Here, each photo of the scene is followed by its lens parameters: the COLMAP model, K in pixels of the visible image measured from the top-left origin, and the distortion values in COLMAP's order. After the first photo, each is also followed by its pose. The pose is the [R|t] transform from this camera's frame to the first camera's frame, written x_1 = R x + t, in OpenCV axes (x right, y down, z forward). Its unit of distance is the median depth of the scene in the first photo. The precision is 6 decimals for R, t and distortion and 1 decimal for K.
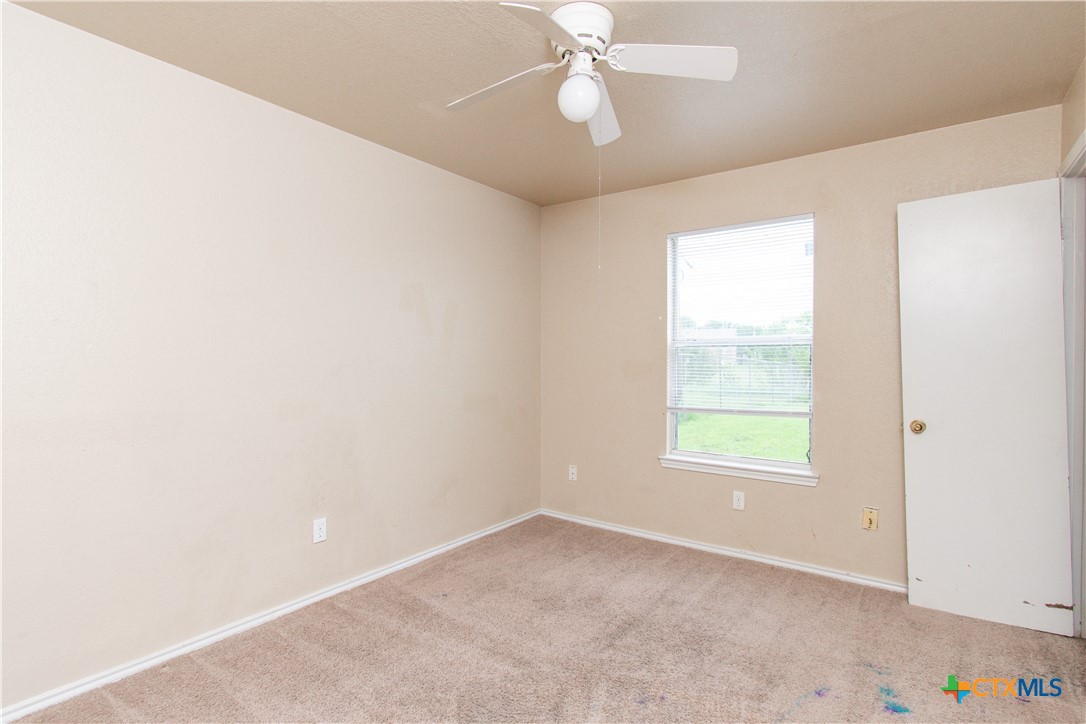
lens RADIAL K [[535.6, 0, 546.2], [0, 535.6, 346.4], [0, 0, 1]] dist [-0.000592, -0.000282]
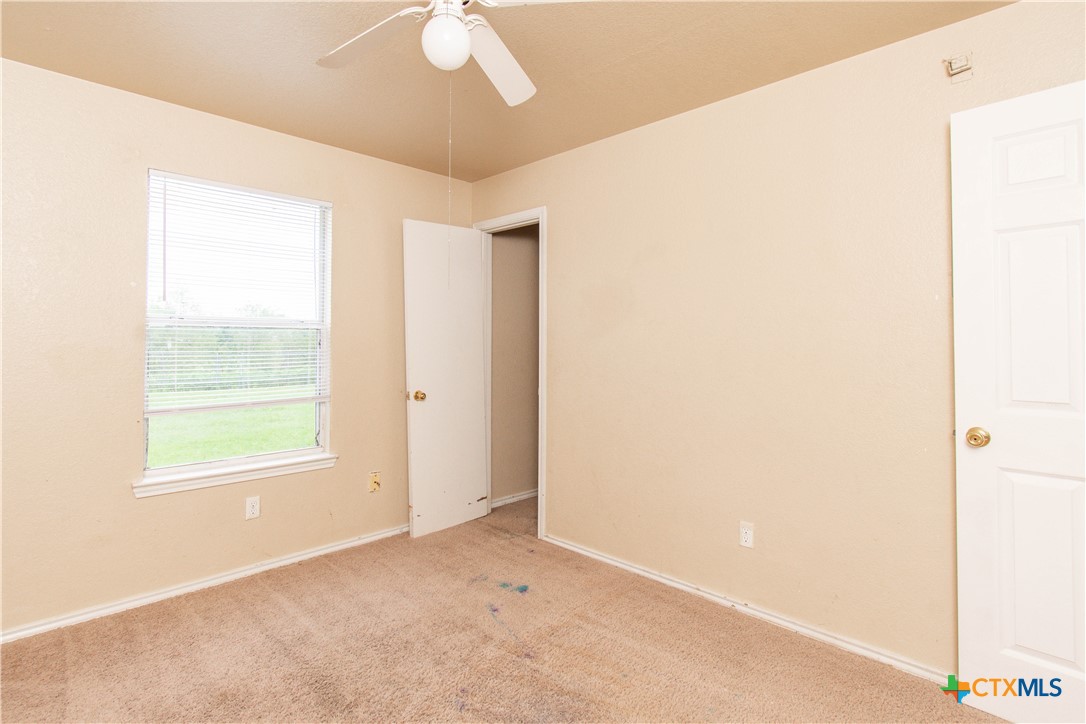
lens RADIAL K [[532.7, 0, 542.1], [0, 532.7, 329.3], [0, 0, 1]] dist [-0.000346, -0.000695]
pose [[0.156051, 0.028943, 0.987325, -0.498113], [-0.024855, 0.999369, -0.025368, 0.014636], [-0.987436, -0.020582, 0.156671, 0.490288]]
